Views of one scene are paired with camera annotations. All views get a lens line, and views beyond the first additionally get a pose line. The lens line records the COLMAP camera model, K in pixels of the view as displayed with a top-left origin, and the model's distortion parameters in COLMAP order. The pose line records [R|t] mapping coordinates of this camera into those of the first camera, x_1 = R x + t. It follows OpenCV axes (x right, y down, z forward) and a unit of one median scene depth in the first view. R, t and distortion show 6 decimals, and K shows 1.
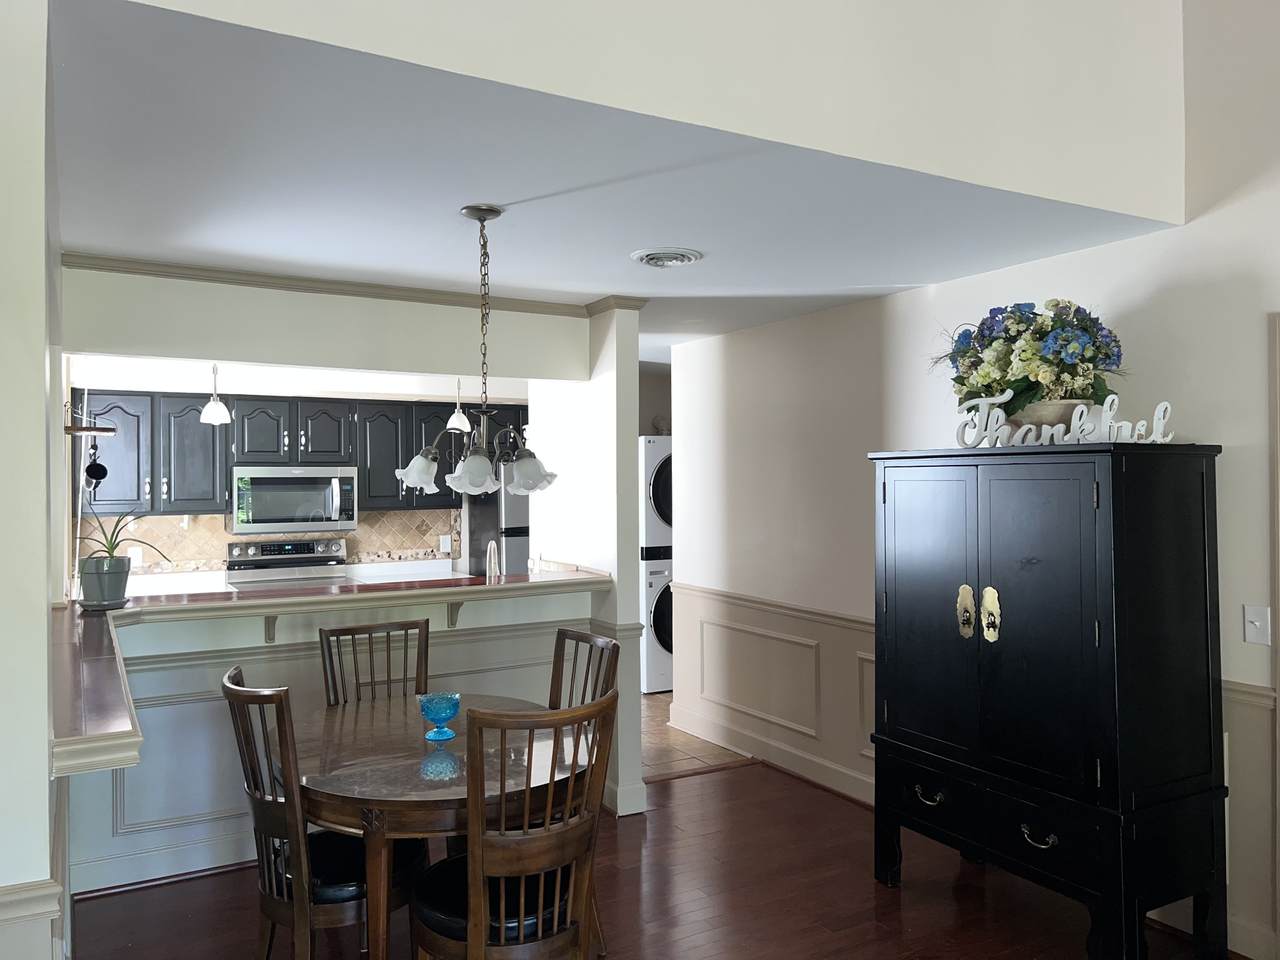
lens RADIAL K [[981.2, 0, 640.0], [0, 981.2, 480.0], [0, 0, 1]] dist [-0.138199, -0.000560]
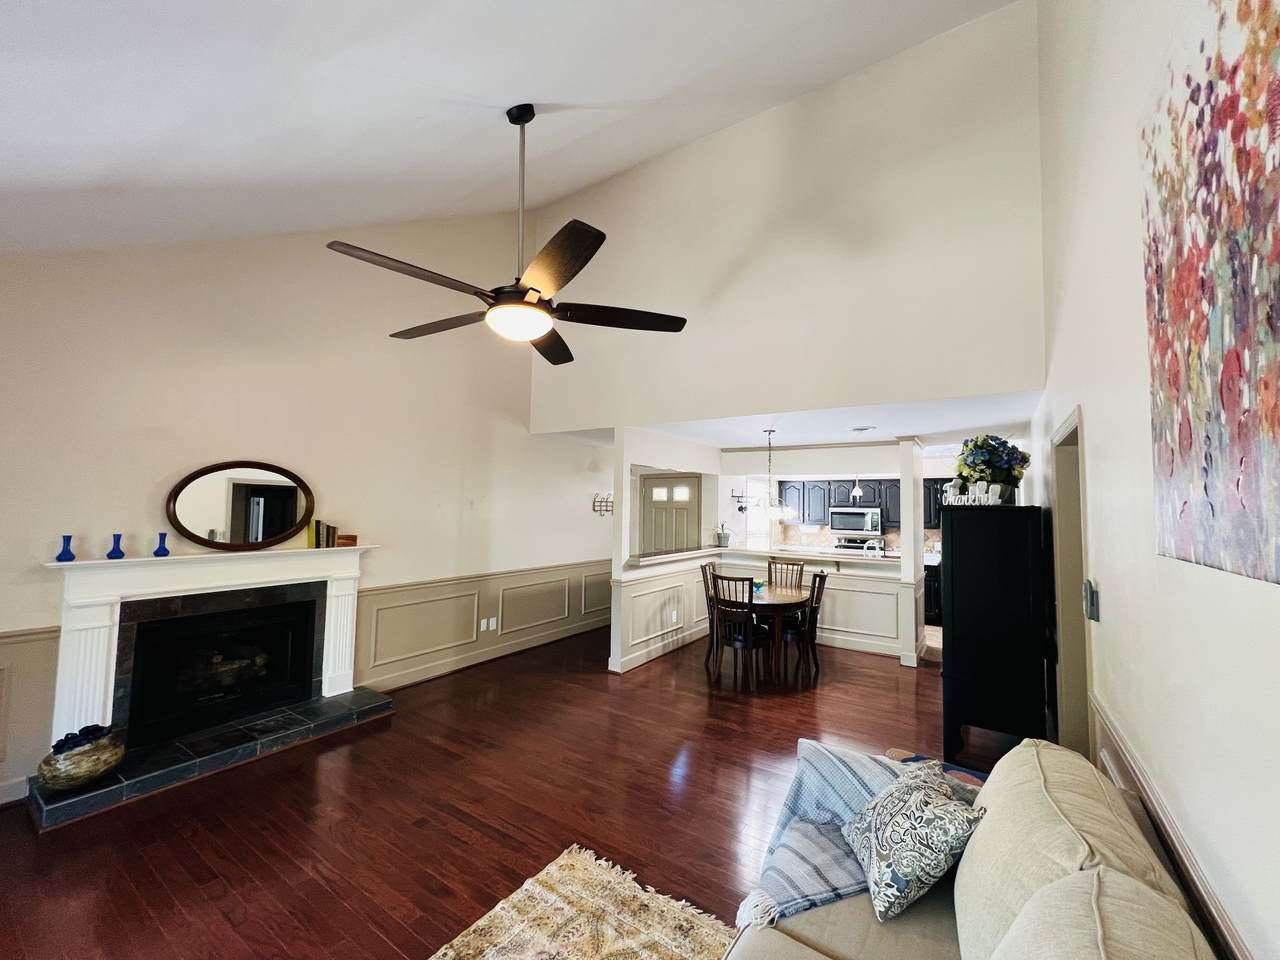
lens RADIAL K [[531.8, 0, 640.0], [0, 531.8, 480.0], [0, 0, 1]] dist [-0.001020, -0.000050]
pose [[0.457635, -0.024408, -0.888805, 0.610664], [-0.028577, 0.998703, -0.042140, -0.012399], [0.888681, 0.044684, 0.456344, -0.116903]]
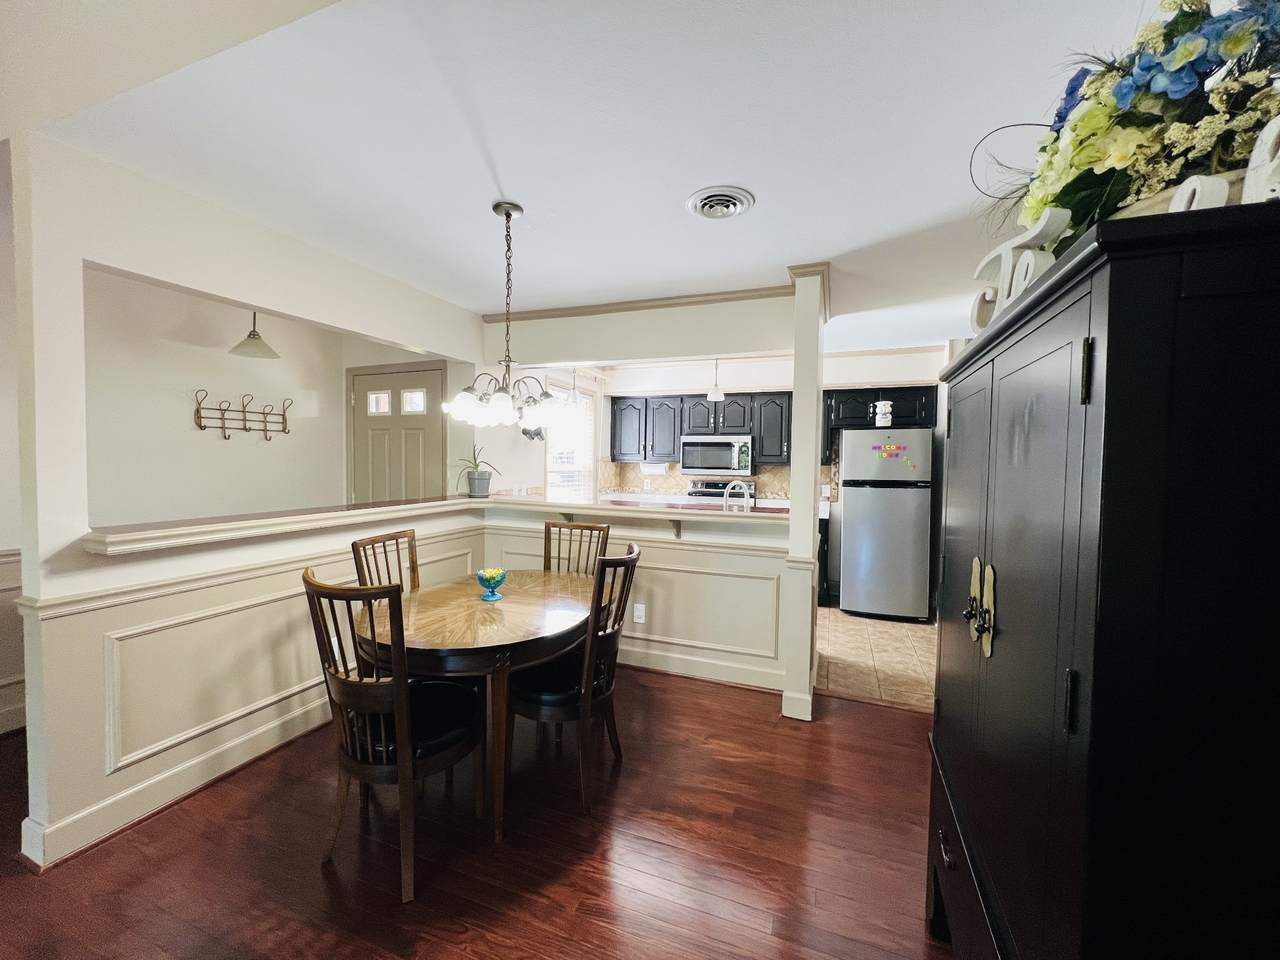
lens RADIAL K [[517.6, 0, 640.0], [0, 517.6, 480.0], [0, 0, 1]] dist [0.014597, 0.000119]
pose [[0.639817, 0.051684, -0.766788, 0.249142], [-0.028606, 0.998646, 0.043442, 0.027138], [0.767995, -0.005861, 0.640429, 0.330512]]
